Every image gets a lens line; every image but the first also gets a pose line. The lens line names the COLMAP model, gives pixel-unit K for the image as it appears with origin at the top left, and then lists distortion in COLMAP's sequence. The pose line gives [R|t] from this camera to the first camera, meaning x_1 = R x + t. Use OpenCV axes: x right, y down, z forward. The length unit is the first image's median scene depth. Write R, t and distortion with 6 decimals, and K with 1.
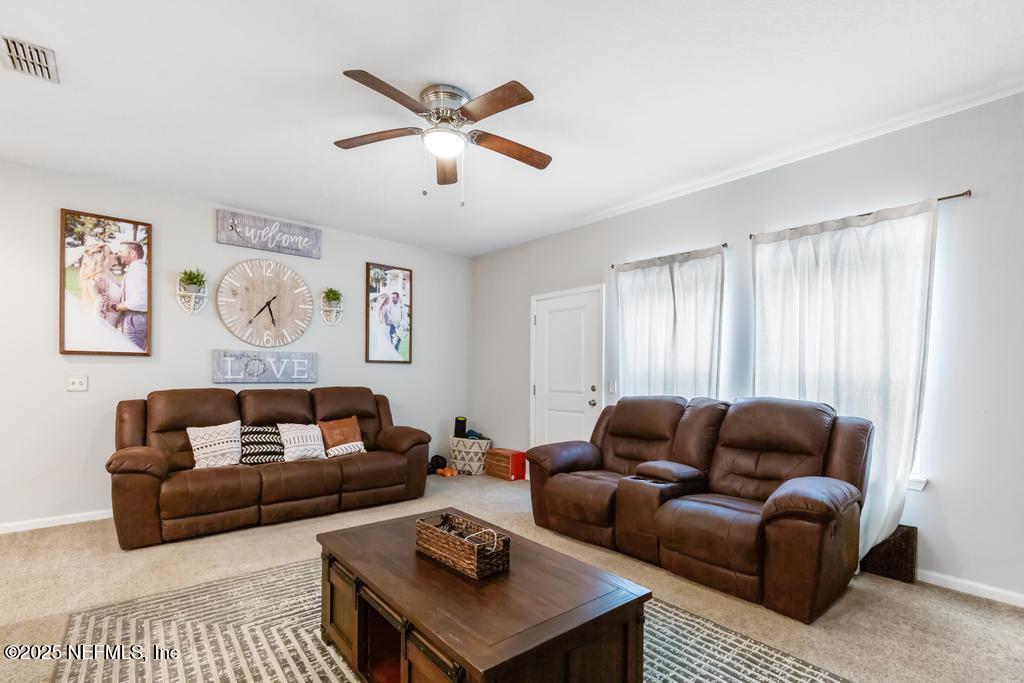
lens RADIAL K [[475.2, 0, 527.5], [0, 475.2, 380.2], [0, 0, 1]] dist [0.004126, 0.000551]
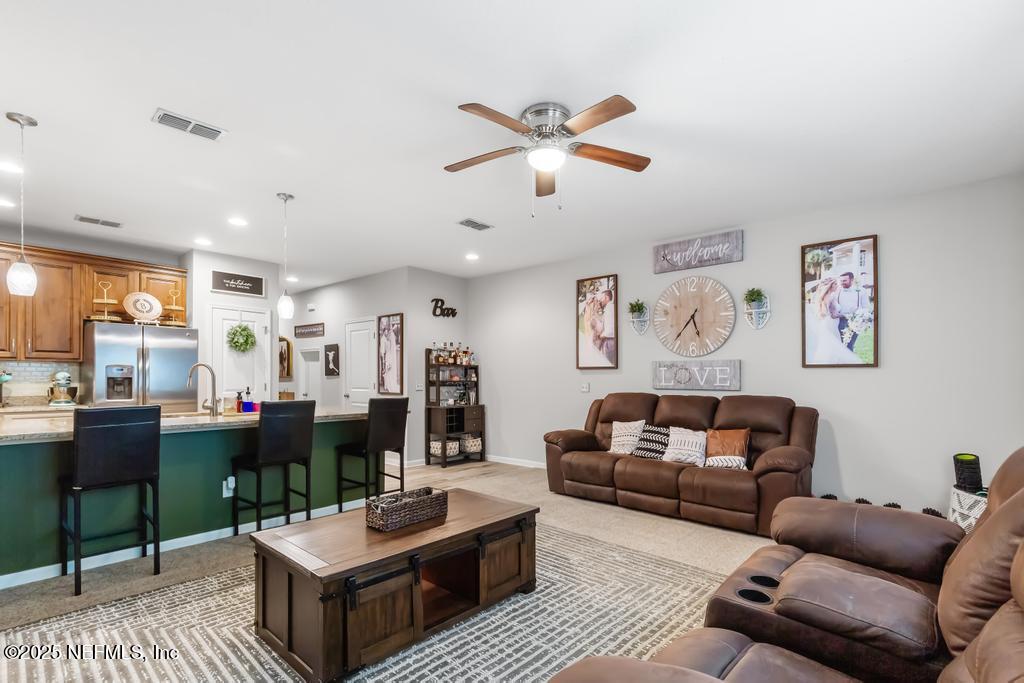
lens RADIAL K [[475.2, 0, 494.9], [0, 475.2, 384.1], [0, 0, 1]] dist [0.004126, 0.000551]
pose [[0.105696, 0.000810, -0.994398, 0.507452], [-0.019354, 0.999812, -0.001243, 0.002918], [0.994210, 0.019377, 0.105692, 0.460488]]
